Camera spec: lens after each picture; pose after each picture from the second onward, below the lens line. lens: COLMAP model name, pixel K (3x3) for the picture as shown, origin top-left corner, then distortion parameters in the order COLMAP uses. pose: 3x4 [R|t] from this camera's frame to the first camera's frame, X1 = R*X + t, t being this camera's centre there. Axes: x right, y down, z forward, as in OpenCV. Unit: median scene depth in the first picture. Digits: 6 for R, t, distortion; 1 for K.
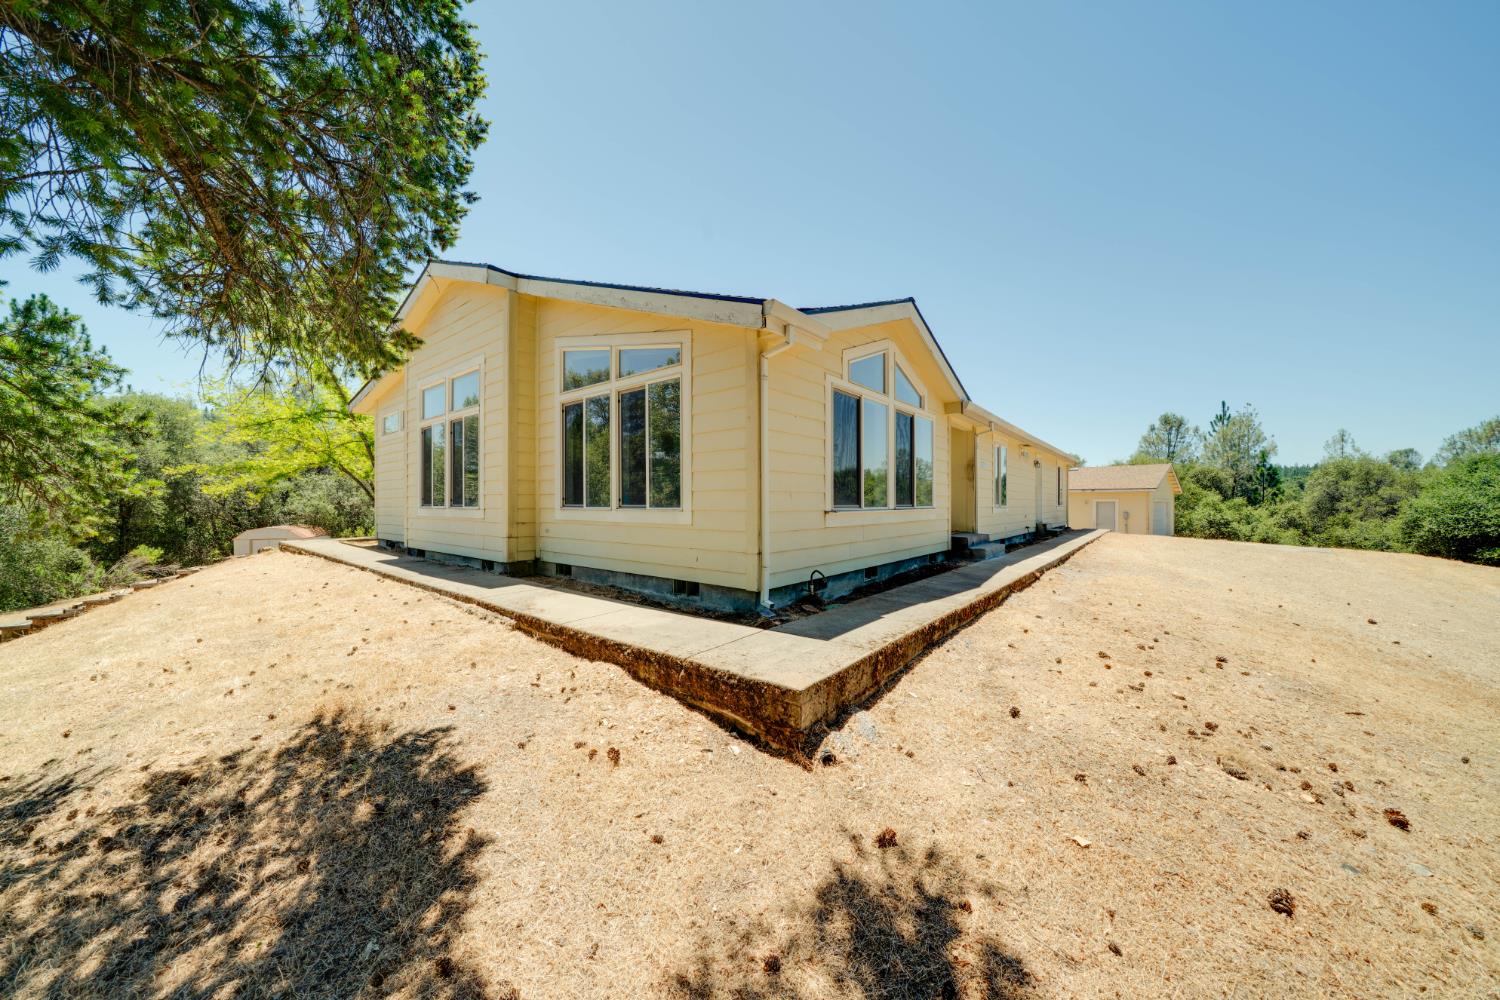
lens RADIAL K [[517.8, 0, 750.6], [0, 517.8, 501.8], [0, 0, 1]] dist [-0.018918, 0.001043]
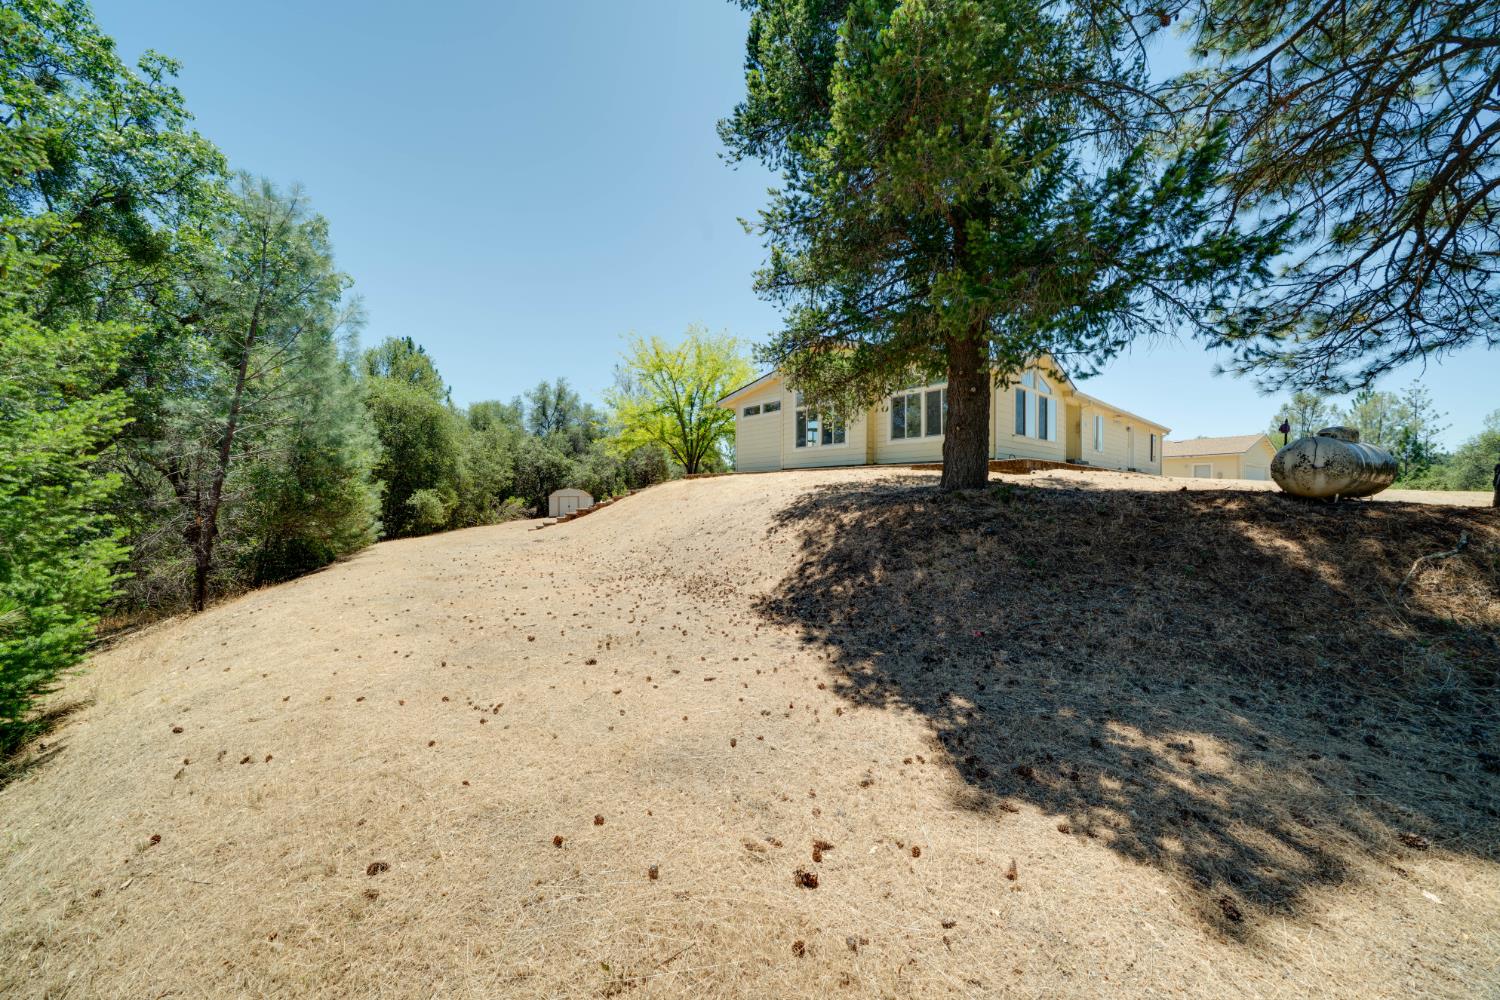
lens RADIAL K [[517.8, 0, 748.0], [0, 517.8, 497.1], [0, 0, 1]] dist [-0.018918, 0.001043]
pose [[0.982275, 0.002709, -0.187428, -0.257112], [-0.002401, 0.999995, 0.001870, 0.124550], [0.187432, -0.001387, 0.982277, -0.681491]]
